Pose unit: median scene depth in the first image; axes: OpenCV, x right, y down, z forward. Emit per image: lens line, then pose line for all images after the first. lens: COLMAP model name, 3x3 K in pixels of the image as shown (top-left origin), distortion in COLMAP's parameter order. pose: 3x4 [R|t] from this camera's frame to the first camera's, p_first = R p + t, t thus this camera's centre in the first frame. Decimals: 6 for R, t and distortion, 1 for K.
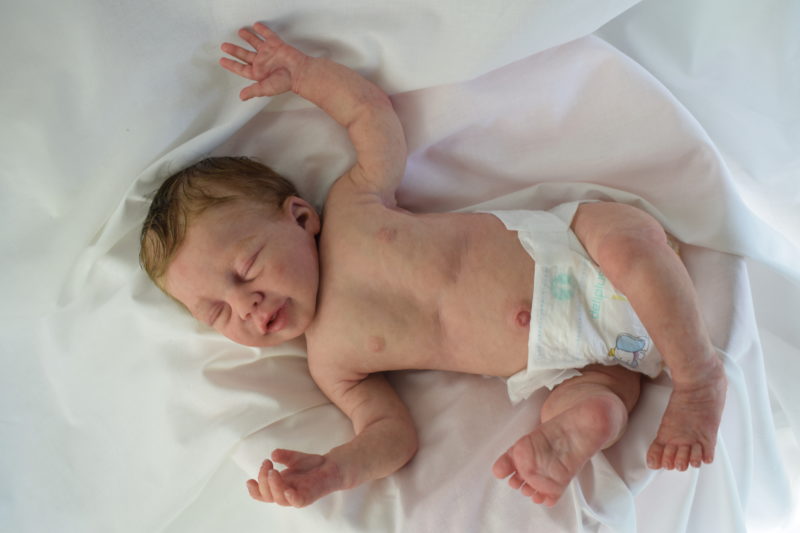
lens RADIAL K [[935.9, 0, 399.5], [0, 935.9, 267.8], [0, 0, 1]] dist [-0.072985, -0.021741]
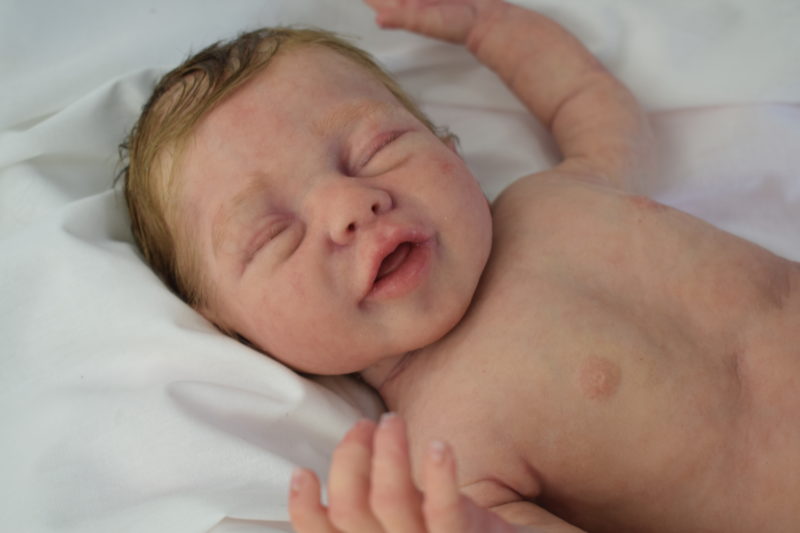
lens RADIAL K [[1432.7, 0, 400.0], [0, 1432.7, 266.5], [0, 0, 1]] dist [-0.016501, 0.086039]
pose [[0.958712, 0.282440, 0.033144, -0.157268], [-0.198833, 0.749075, -0.631944, 0.502485], [-0.203313, 0.599262, 0.774305, 0.462884]]
